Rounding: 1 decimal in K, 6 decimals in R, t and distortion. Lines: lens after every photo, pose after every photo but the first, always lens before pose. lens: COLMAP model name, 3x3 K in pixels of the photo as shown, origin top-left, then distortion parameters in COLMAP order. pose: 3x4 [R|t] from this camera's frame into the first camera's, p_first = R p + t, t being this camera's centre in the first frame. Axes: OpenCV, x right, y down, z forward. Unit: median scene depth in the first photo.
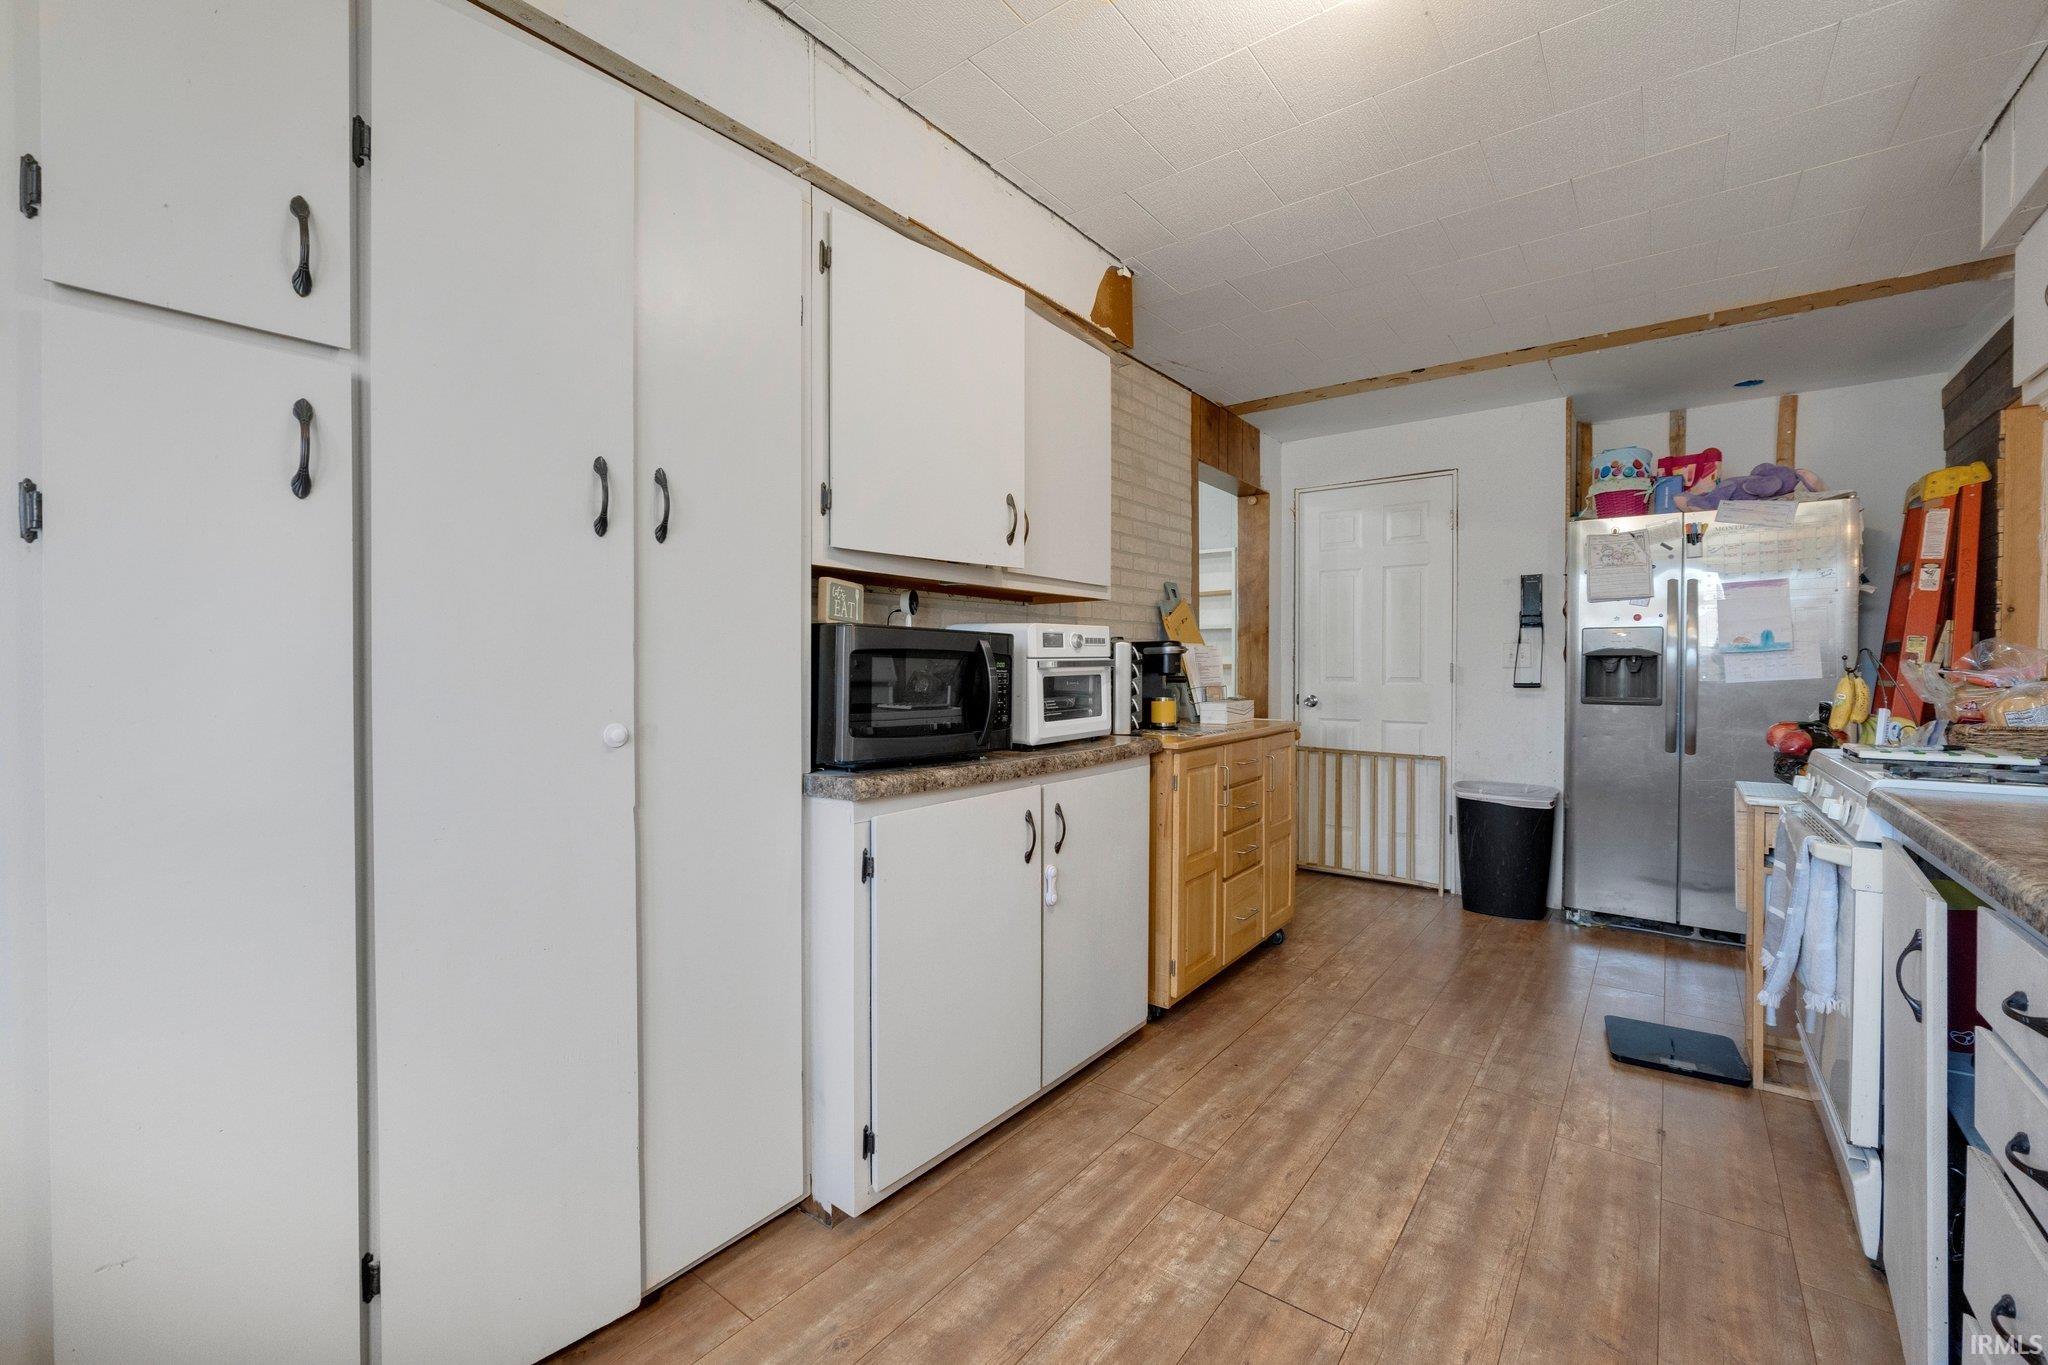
lens RADIAL K [[842.3, 0, 1019.4], [0, 842.3, 677.7], [0, 0, 1]] dist [-0.015125, 0.000027]
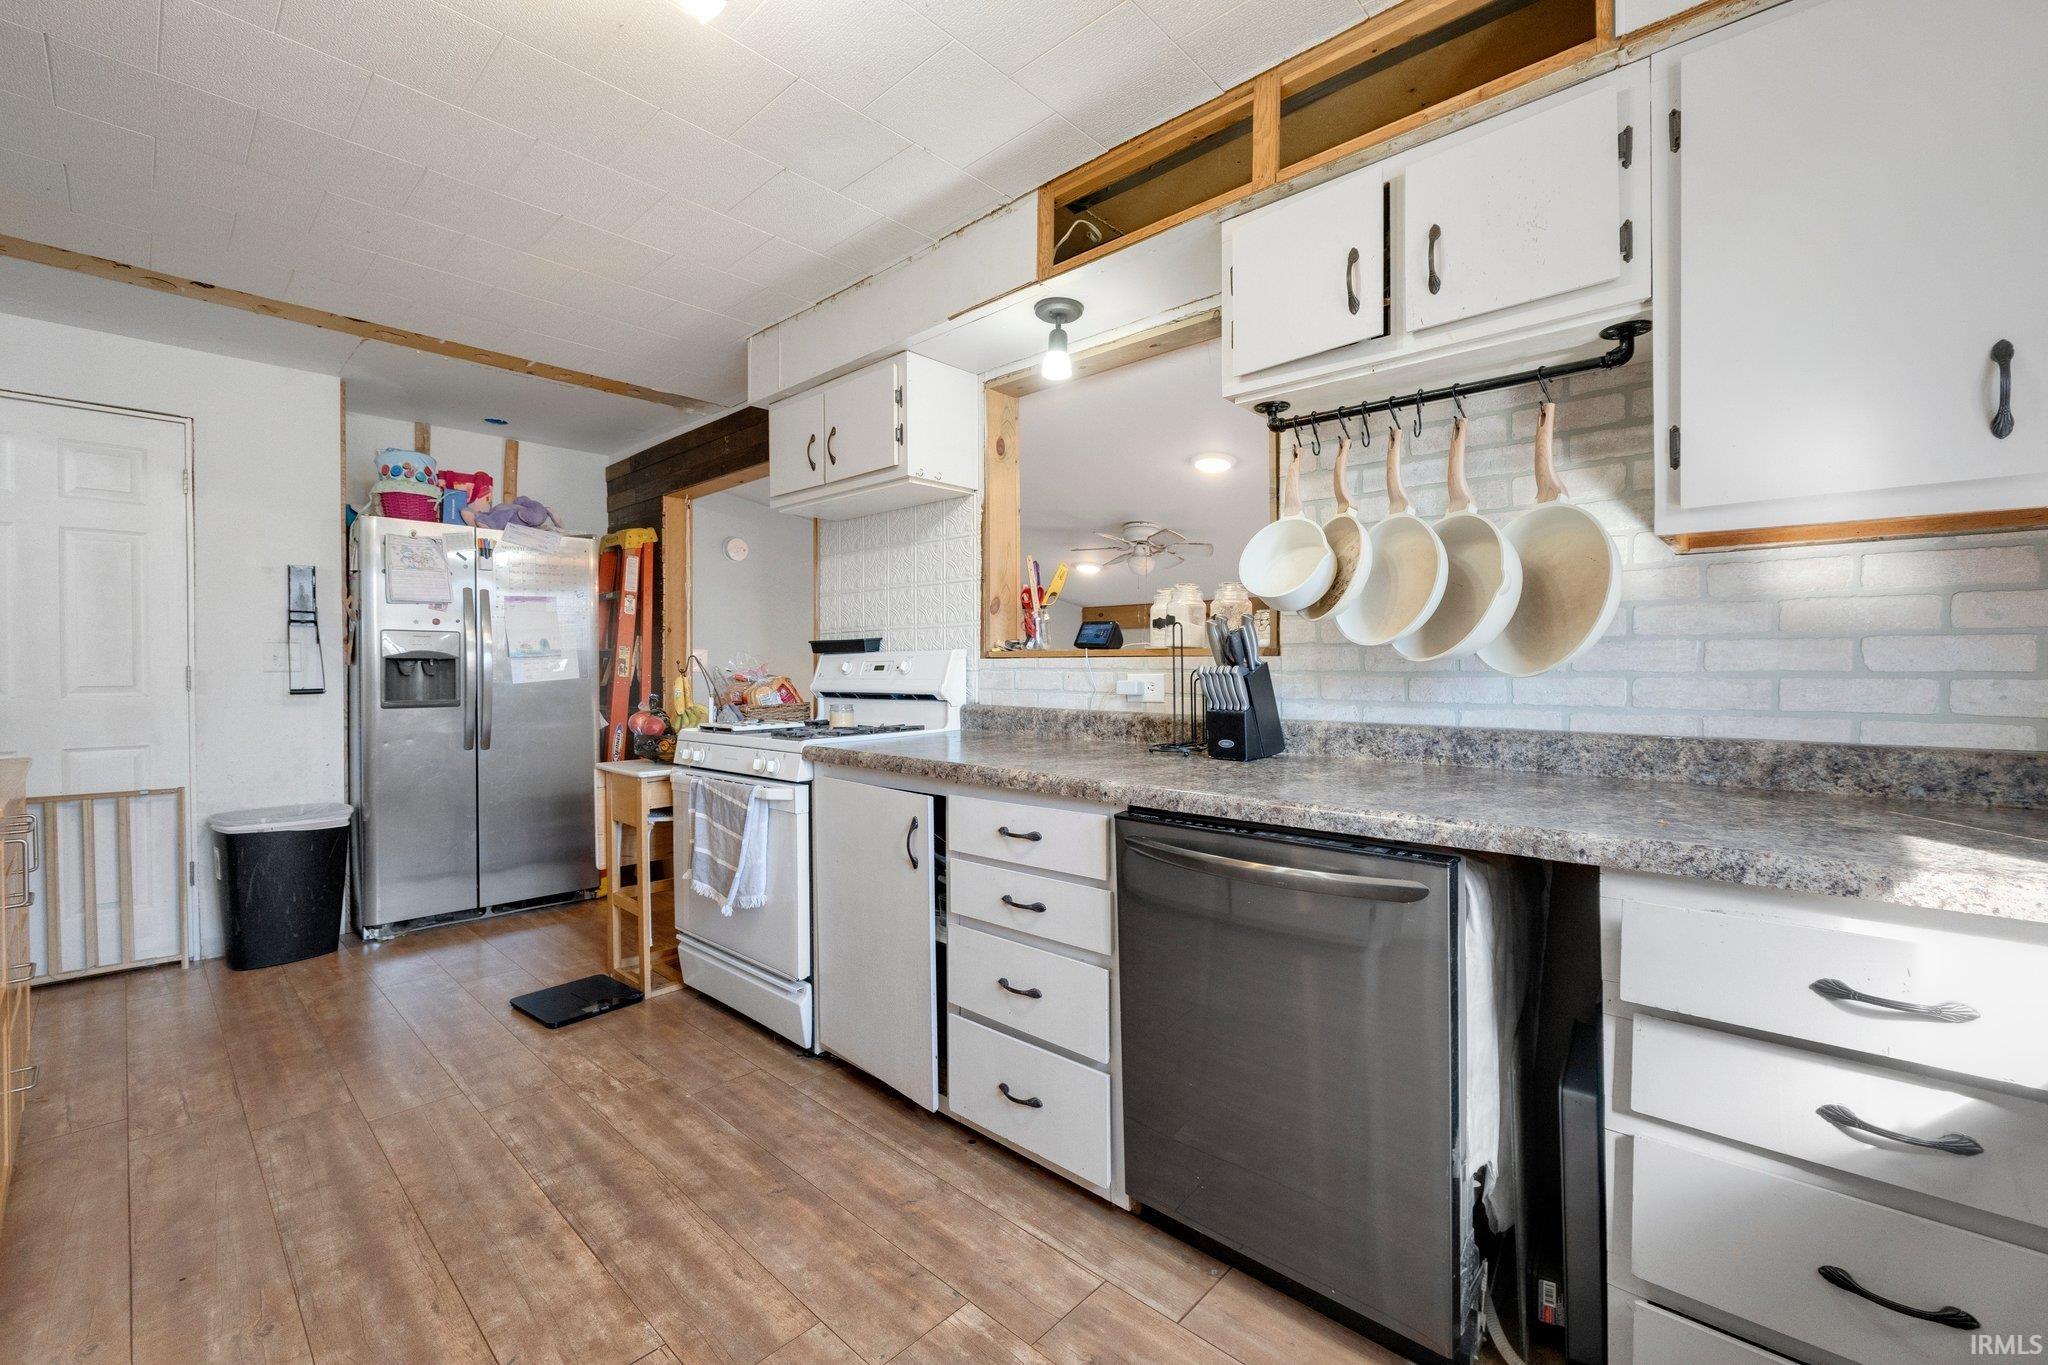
lens RADIAL K [[842.3, 0, 1019.4], [0, 842.3, 677.7], [0, 0, 1]] dist [-0.015125, 0.000027]
pose [[0.088488, -0.013188, 0.995990, -0.234495], [0.016170, 0.999800, 0.011802, -0.004070], [-0.995946, 0.015060, 0.088683, 0.209668]]
